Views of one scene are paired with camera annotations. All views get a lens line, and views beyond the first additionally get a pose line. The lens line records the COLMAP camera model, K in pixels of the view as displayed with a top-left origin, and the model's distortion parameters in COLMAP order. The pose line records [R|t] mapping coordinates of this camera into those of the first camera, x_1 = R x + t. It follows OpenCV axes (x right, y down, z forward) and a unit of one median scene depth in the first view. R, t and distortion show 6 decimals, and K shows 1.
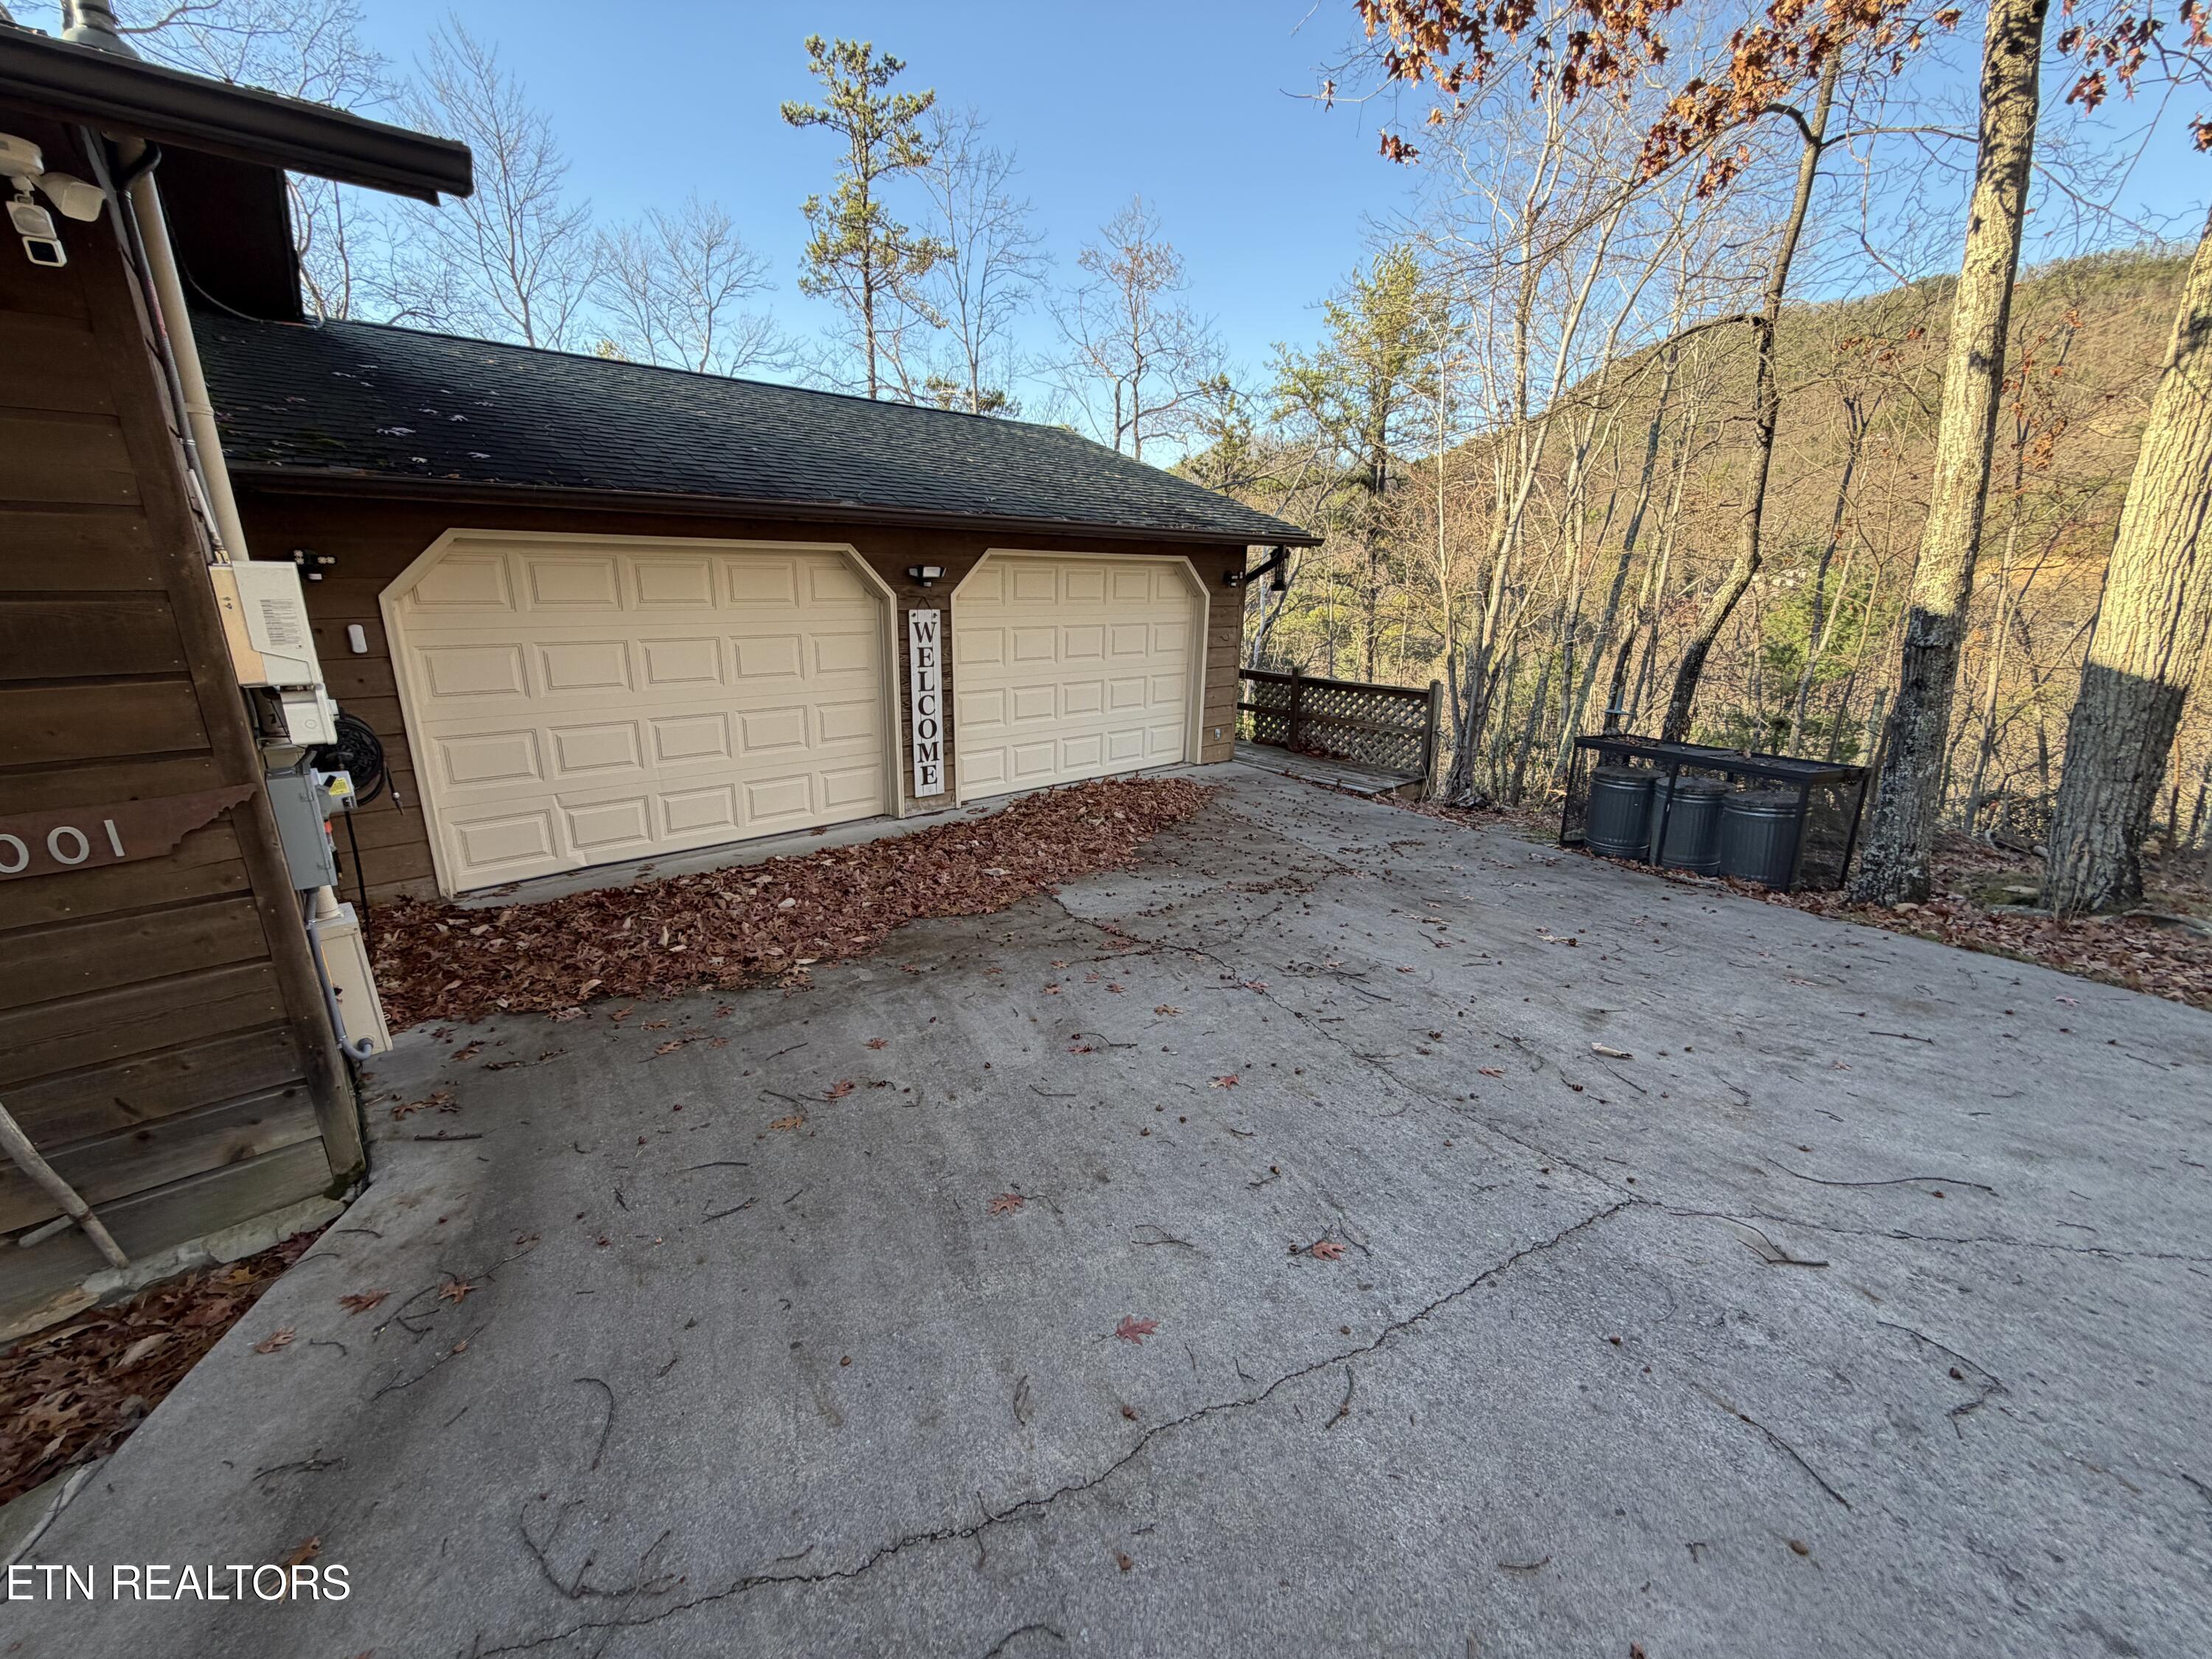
lens RADIAL K [[880.9, 0, 1099.0], [0, 880.9, 835.0], [0, 0, 1]] dist [0.000119, -0.000026]
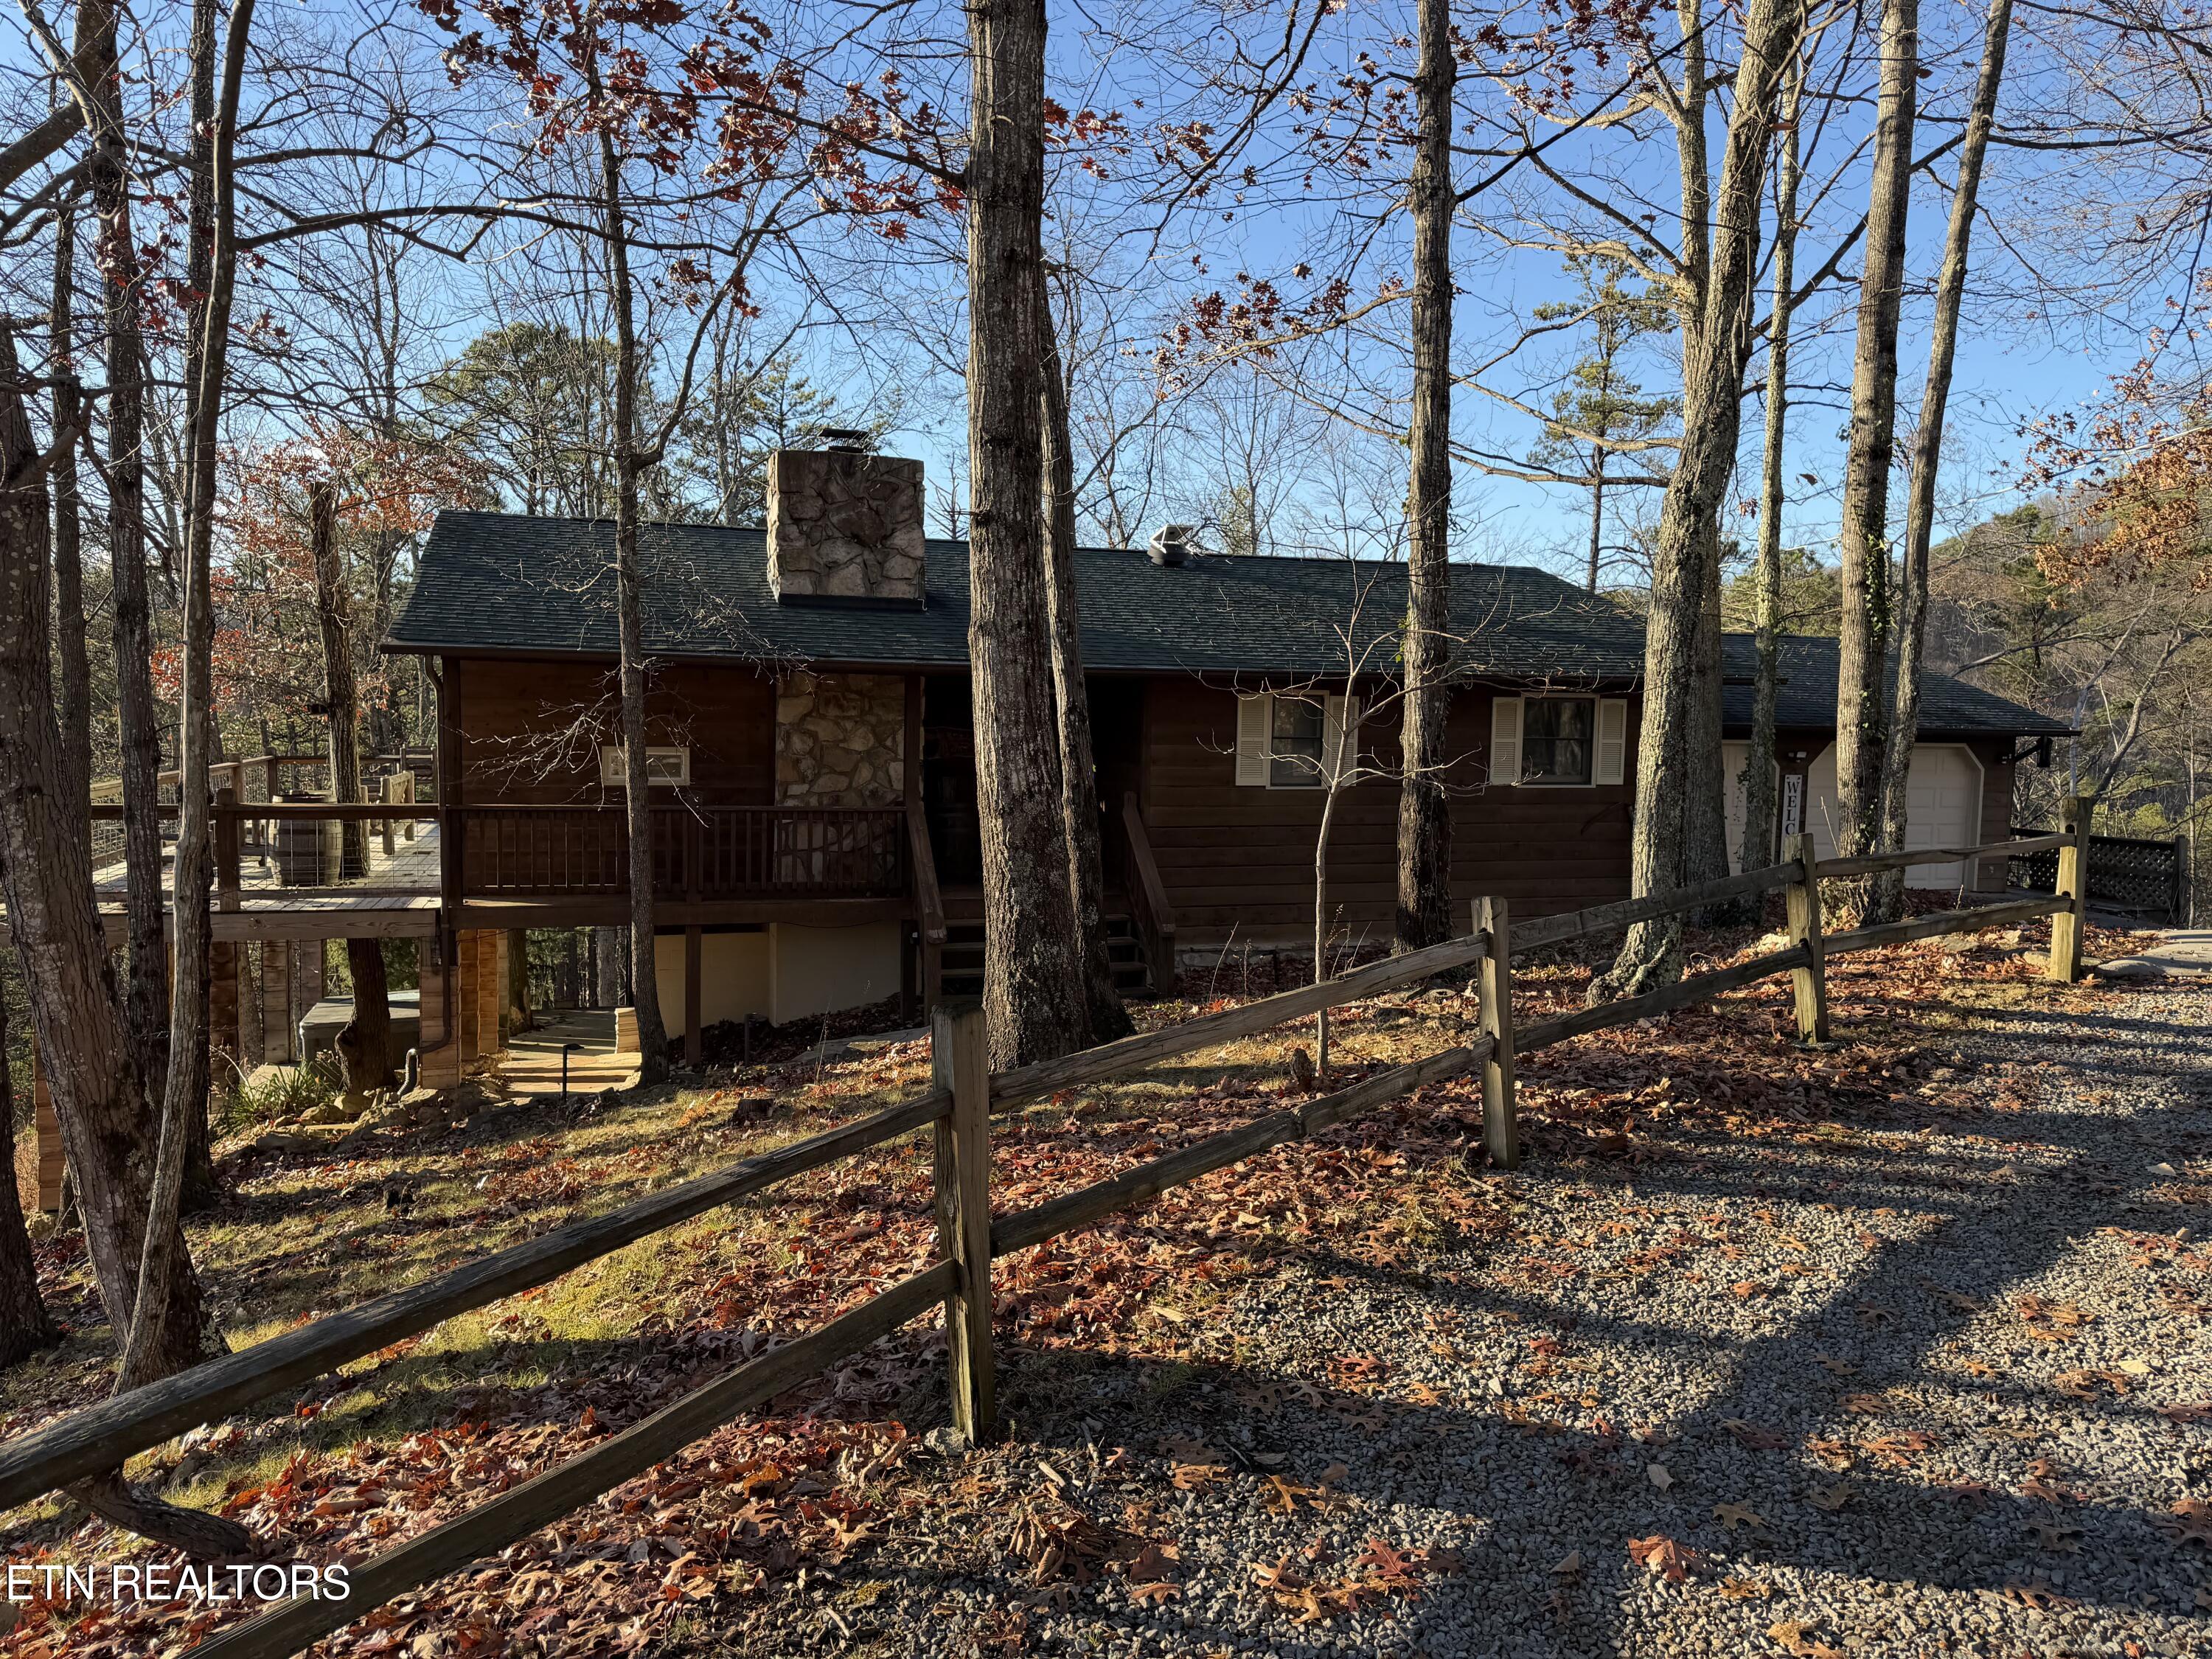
lens RADIAL K [[1544.2, 0, 1104.3], [0, 1544.2, 829.3], [0, 0, 1]] dist [0.007094, 0.001377]
pose [[0.909788, 0.028426, -0.414099, -0.170239], [-0.120846, 0.972573, -0.198742, 0.634529], [0.397092, 0.230855, 0.888270, -2.280962]]
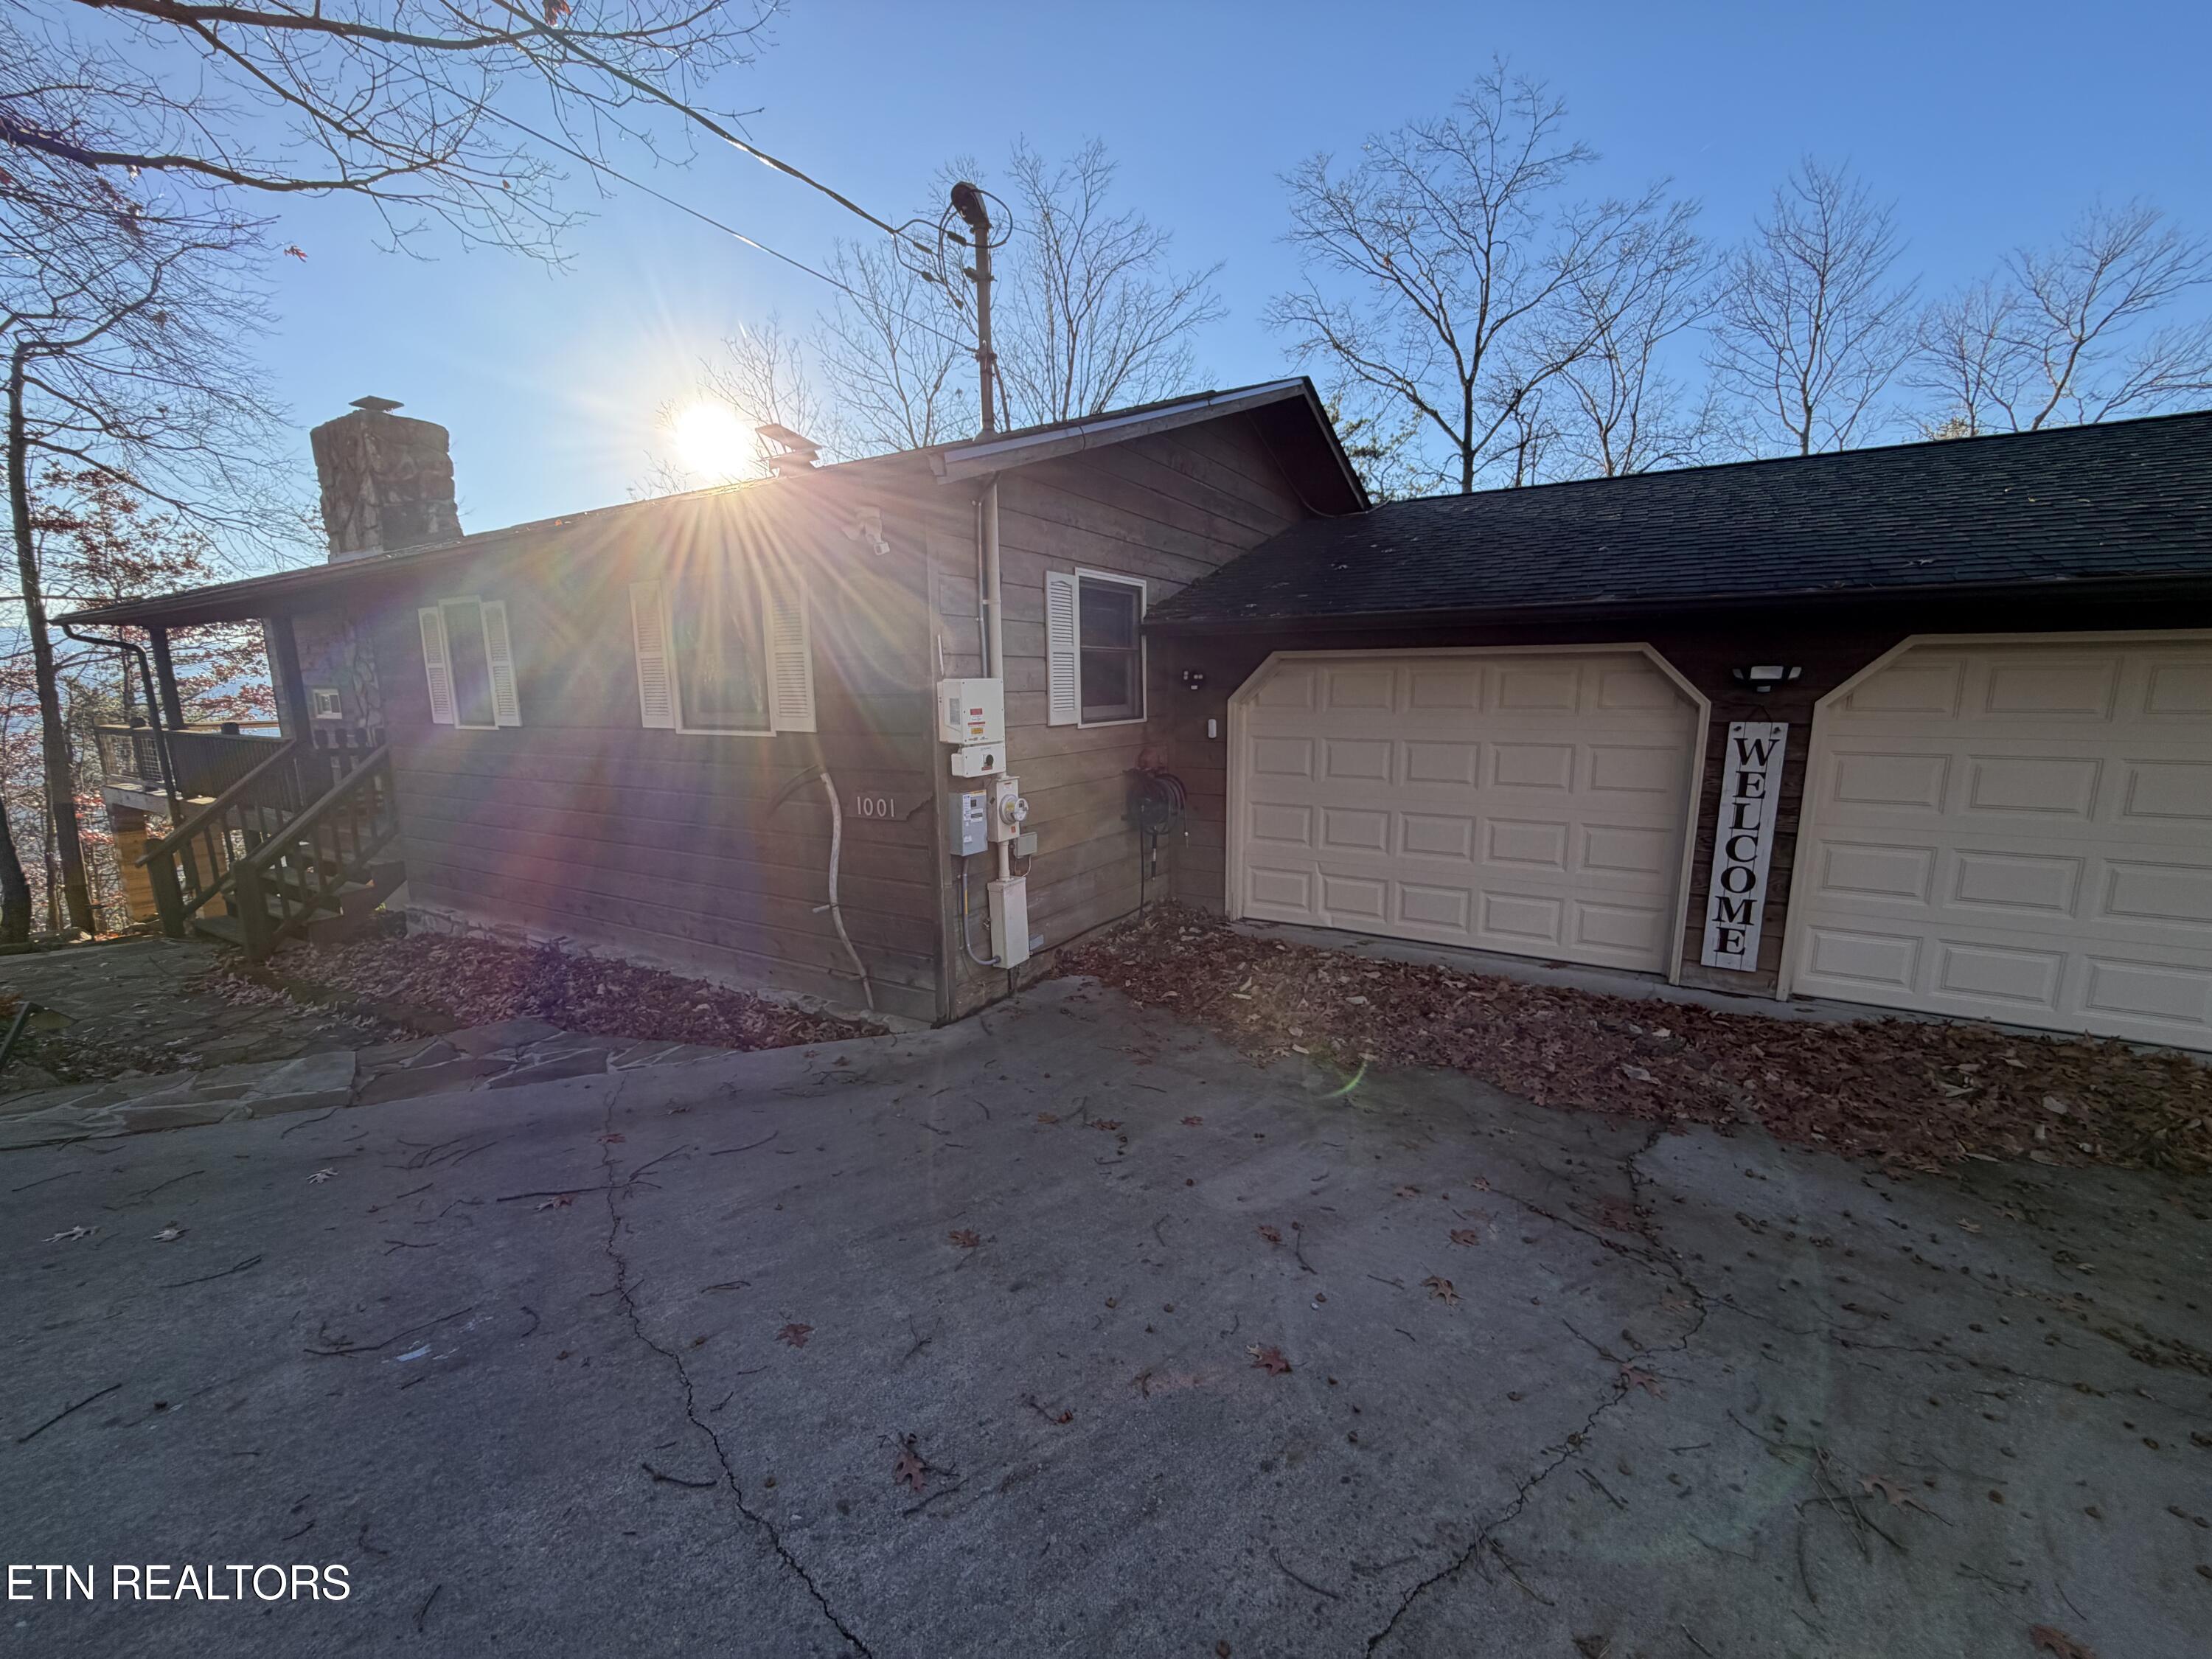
lens RADIAL K [[880.9, 0, 1099.8], [0, 880.9, 834.0], [0, 0, 1]] dist [0.000119, -0.000026]
pose [[0.296584, 0.145496, -0.943859, 0.356160], [-0.259562, 0.963403, 0.066948, -0.071226], [0.919057, 0.225135, 0.323495, 0.272149]]
